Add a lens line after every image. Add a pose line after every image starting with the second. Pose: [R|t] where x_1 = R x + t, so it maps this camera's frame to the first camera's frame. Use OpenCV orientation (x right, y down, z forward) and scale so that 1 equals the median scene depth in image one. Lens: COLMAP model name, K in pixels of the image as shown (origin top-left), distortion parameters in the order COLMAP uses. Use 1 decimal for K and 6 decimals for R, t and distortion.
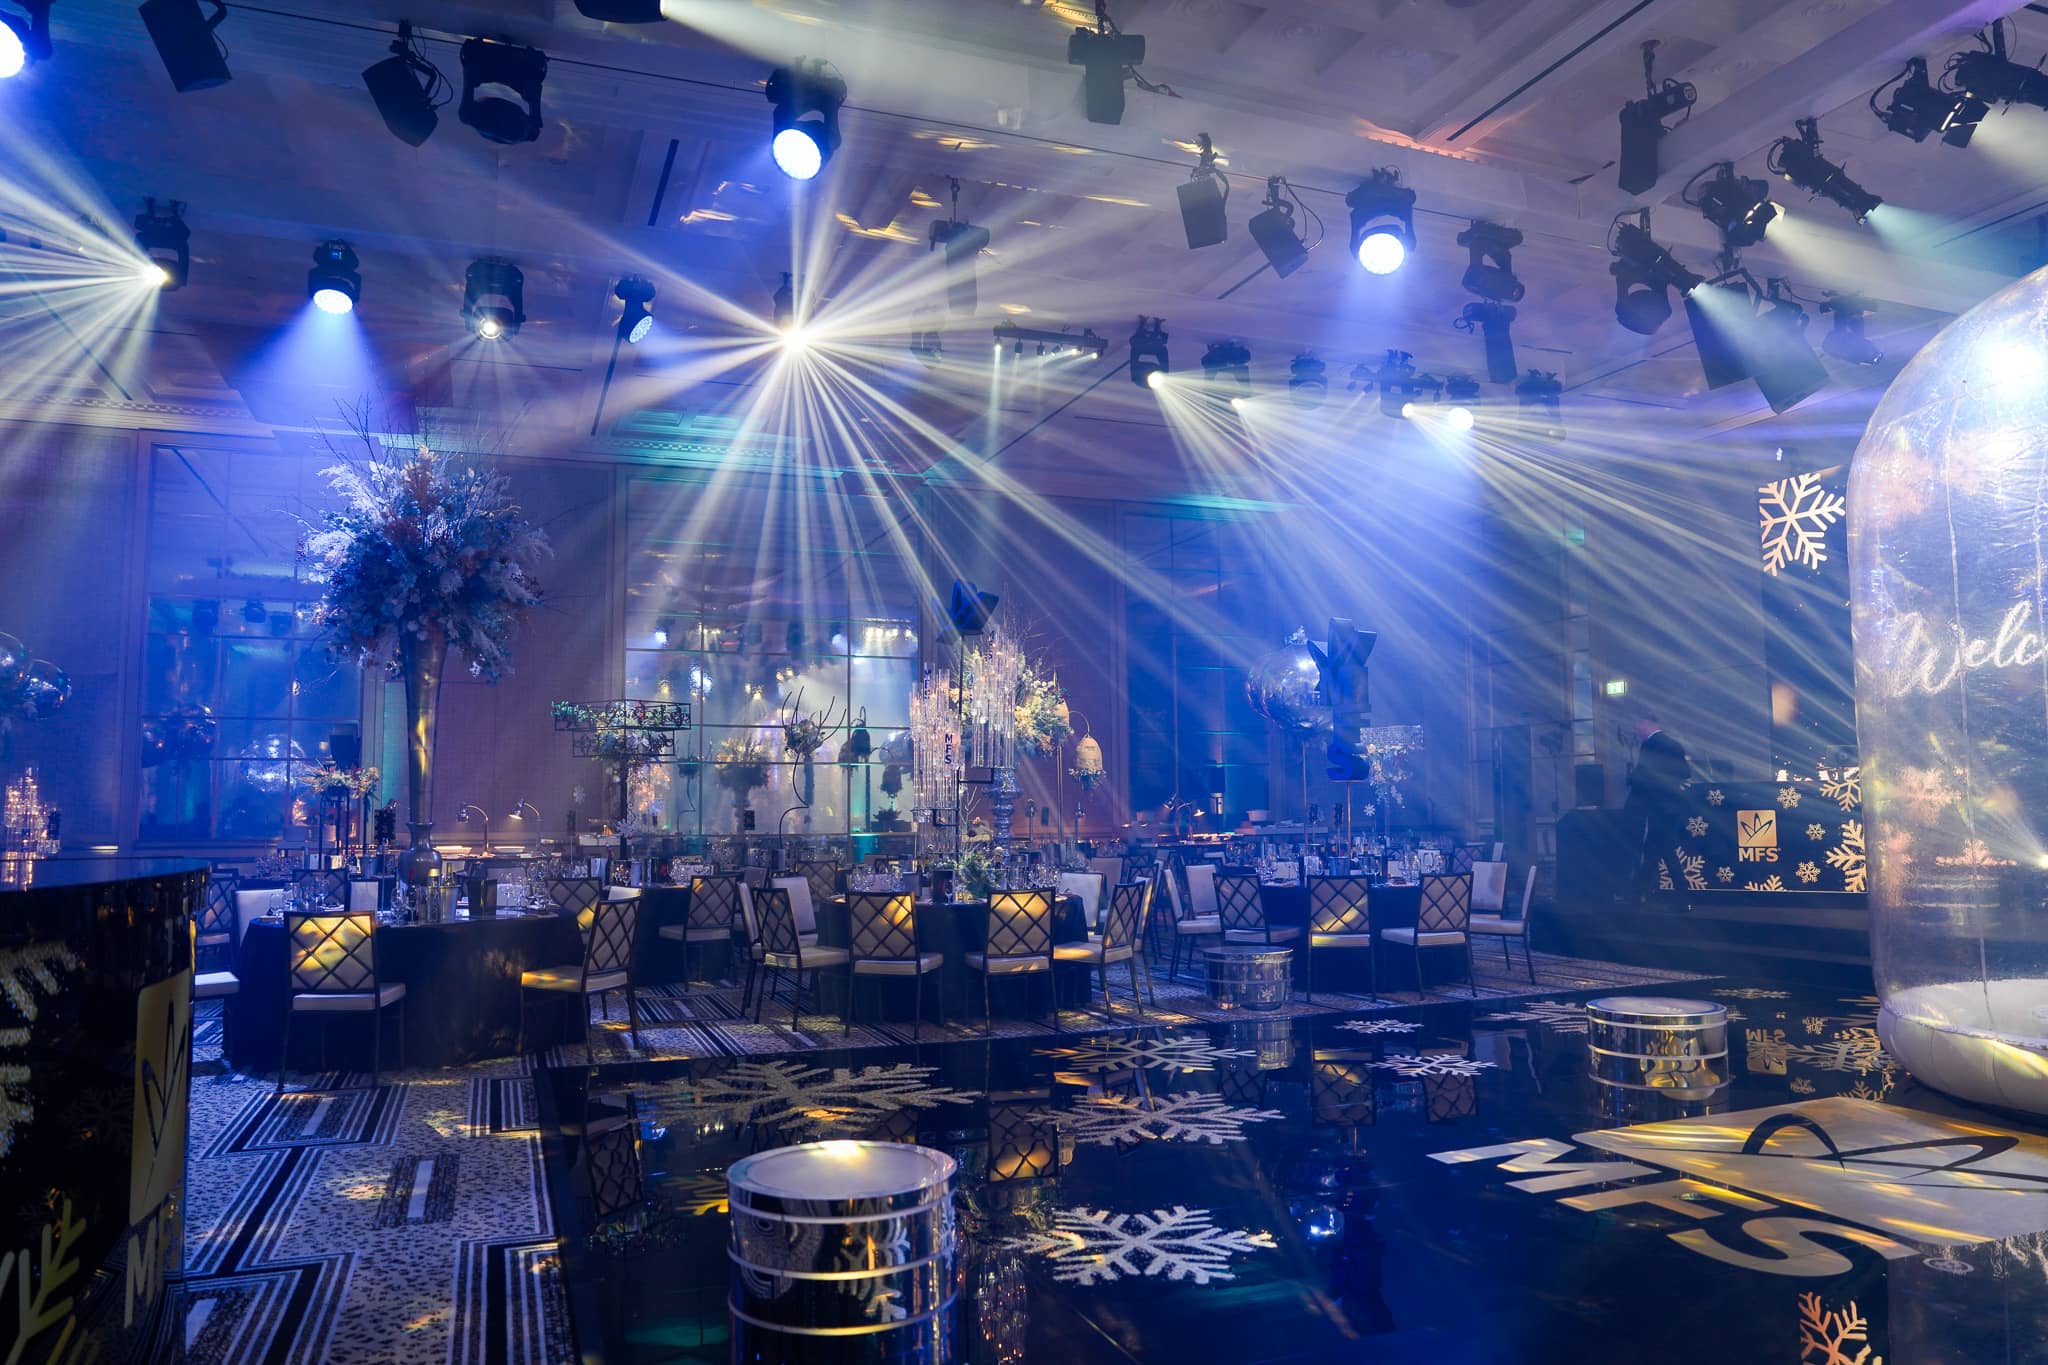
lens RADIAL K [[1410.0, 0, 1029.8], [0, 1410.0, 685.4], [0, 0, 1]] dist [-0.107615, 0.083505]
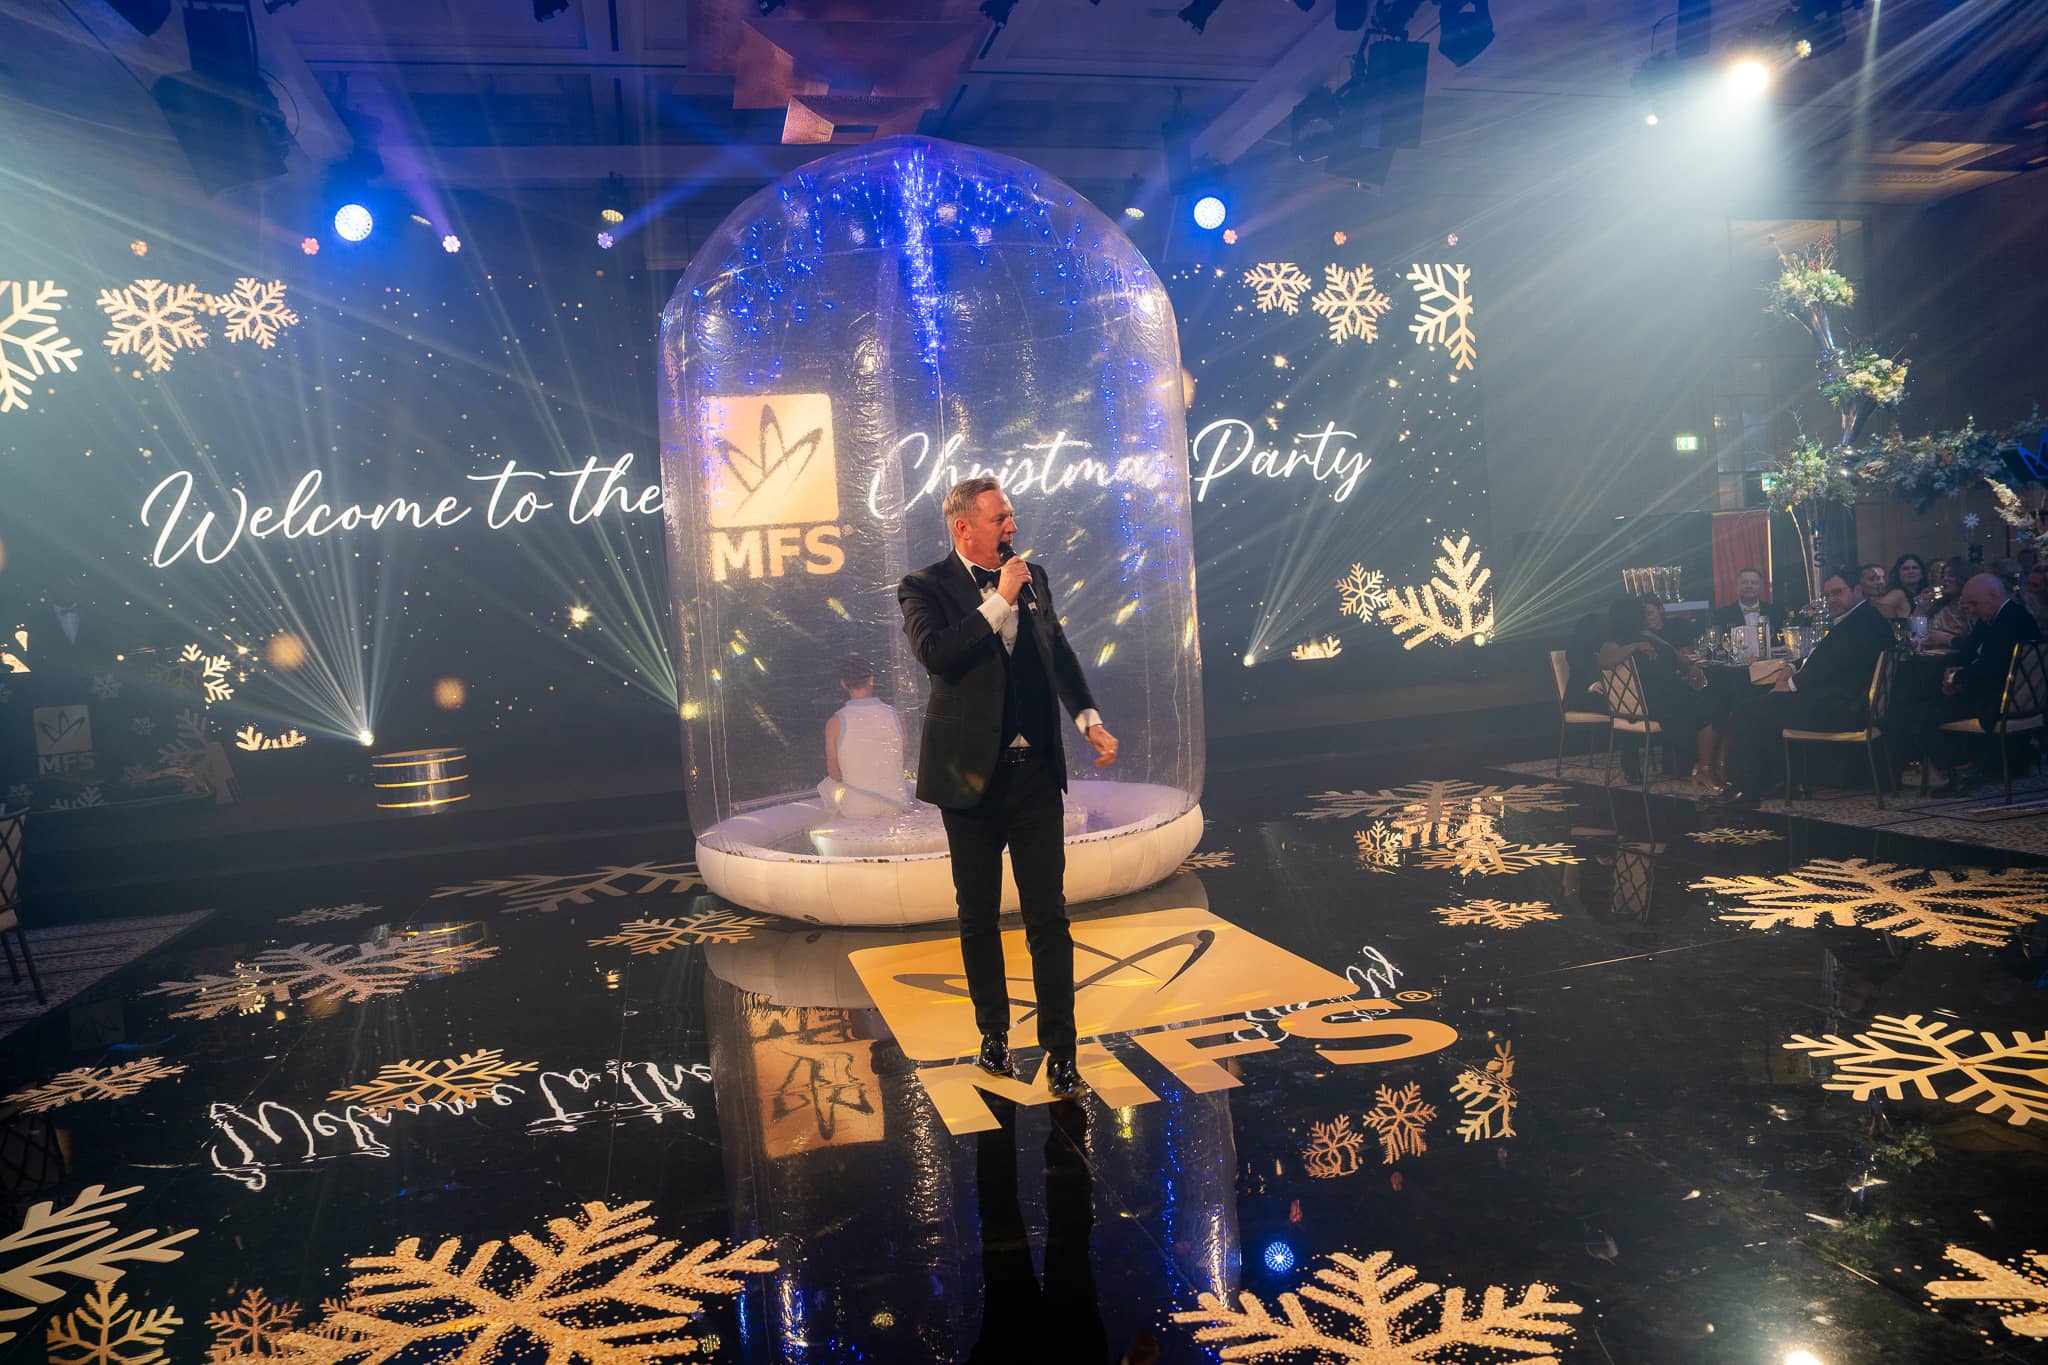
lens RADIAL K [[1388.8, 0, 1026.3], [0, 1388.8, 672.4], [0, 0, 1]] dist [-0.116005, 0.090427]
pose [[0.115591, -0.045751, 0.992243, -0.198857], [-0.020612, 0.998613, 0.048445, 0.029782], [-0.993083, -0.026052, 0.114487, 0.469519]]
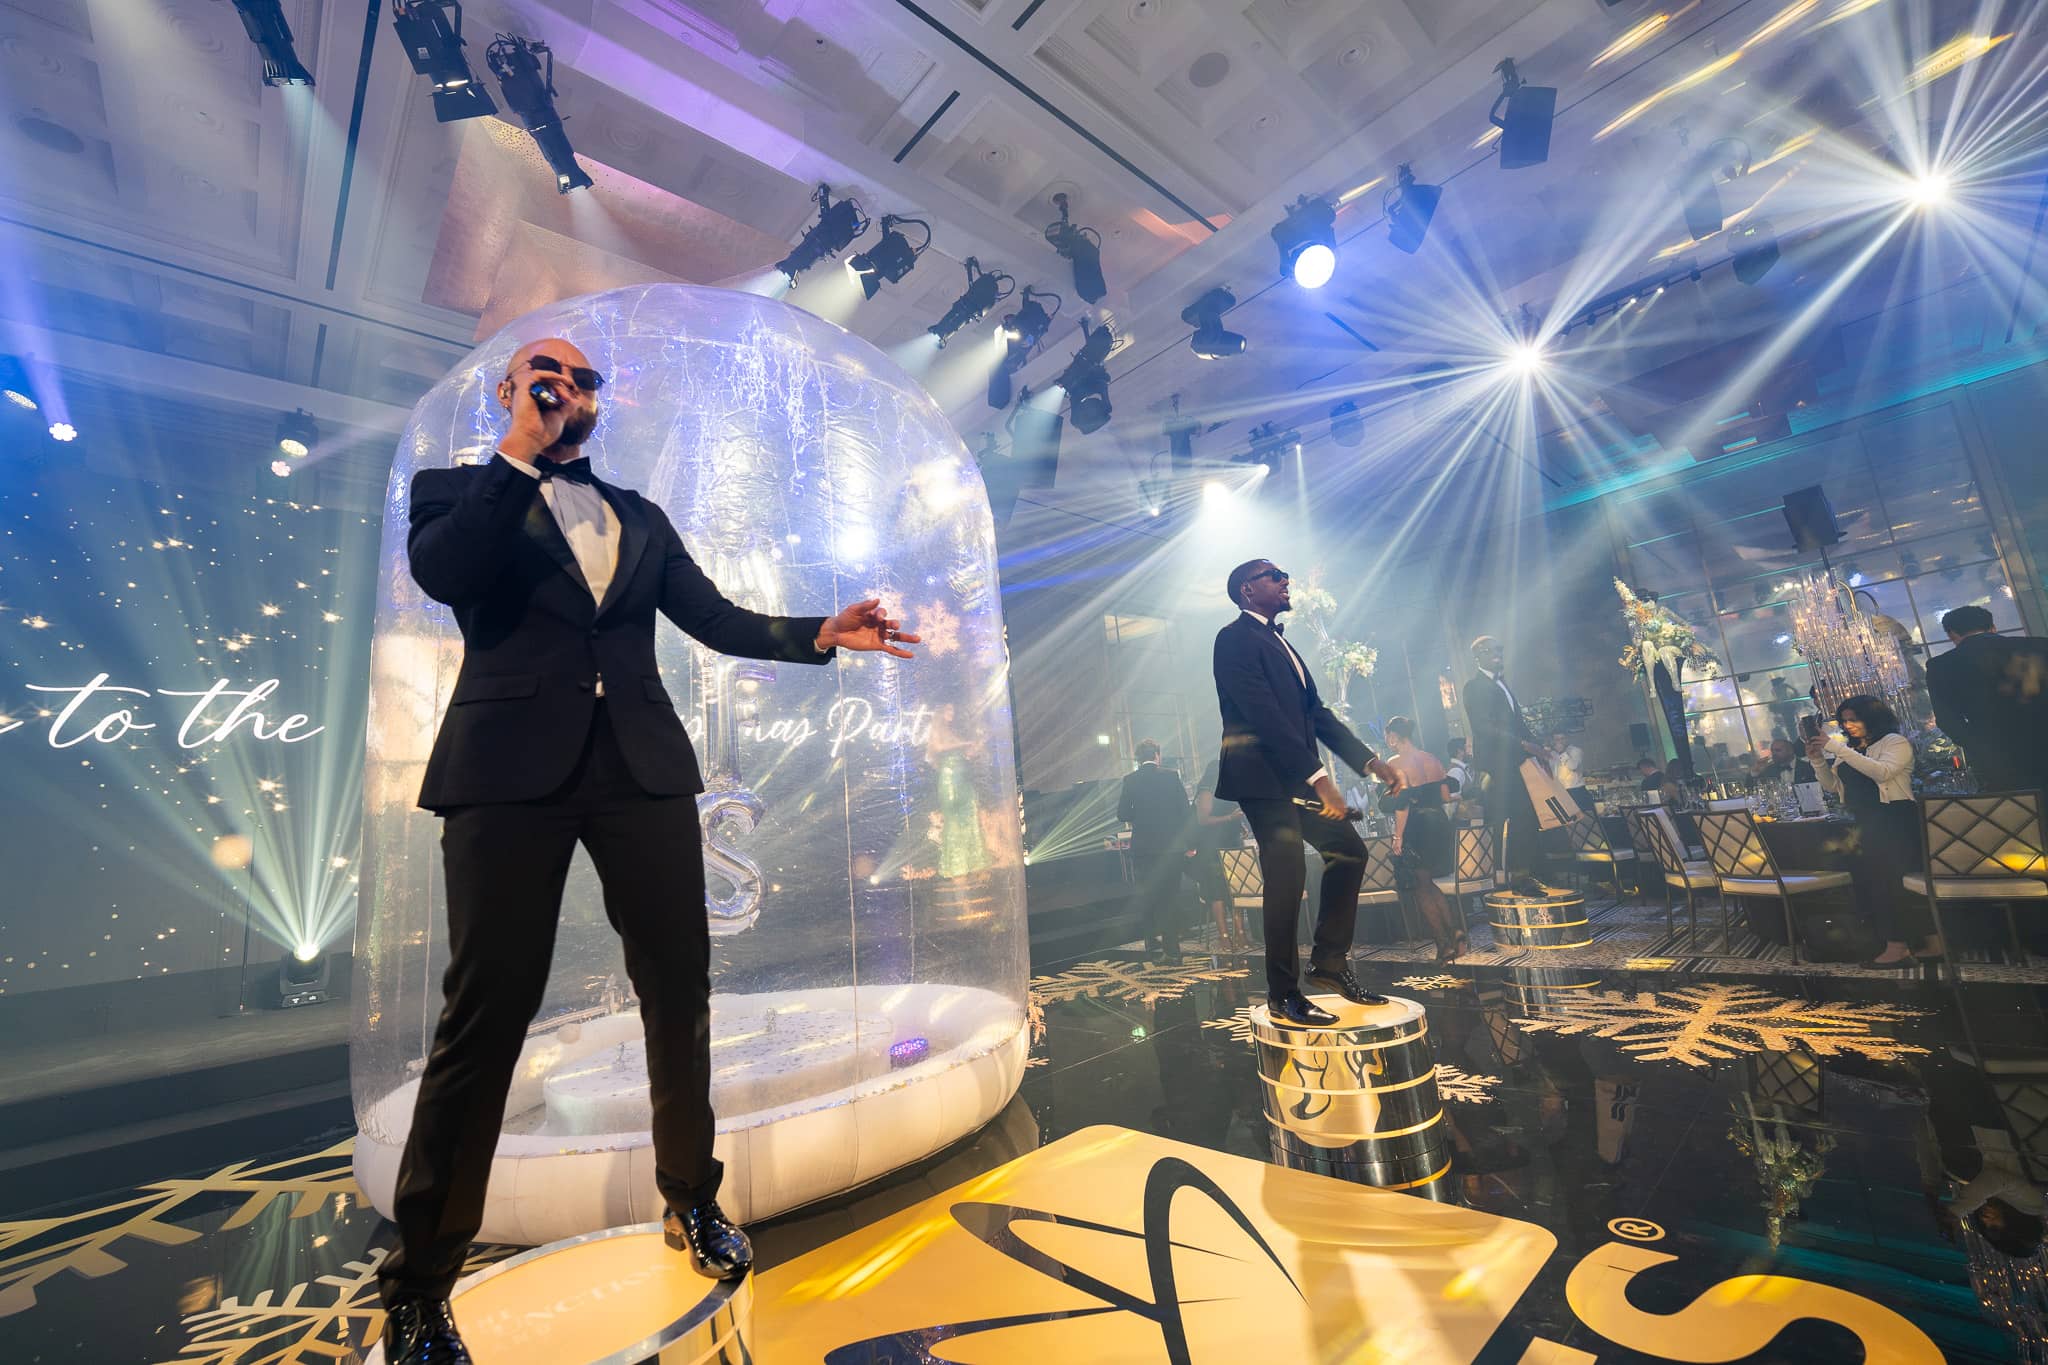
lens RADIAL K [[827.7, 0, 1026.6], [0, 827.7, 675.3], [0, 0, 1]] dist [-0.012238, -0.000427]
pose [[-0.364265, 0.218351, 0.905336, 0.106091], [0.012485, 0.973184, -0.229691, 0.067913], [-0.931212, -0.072365, -0.357223, 0.614192]]
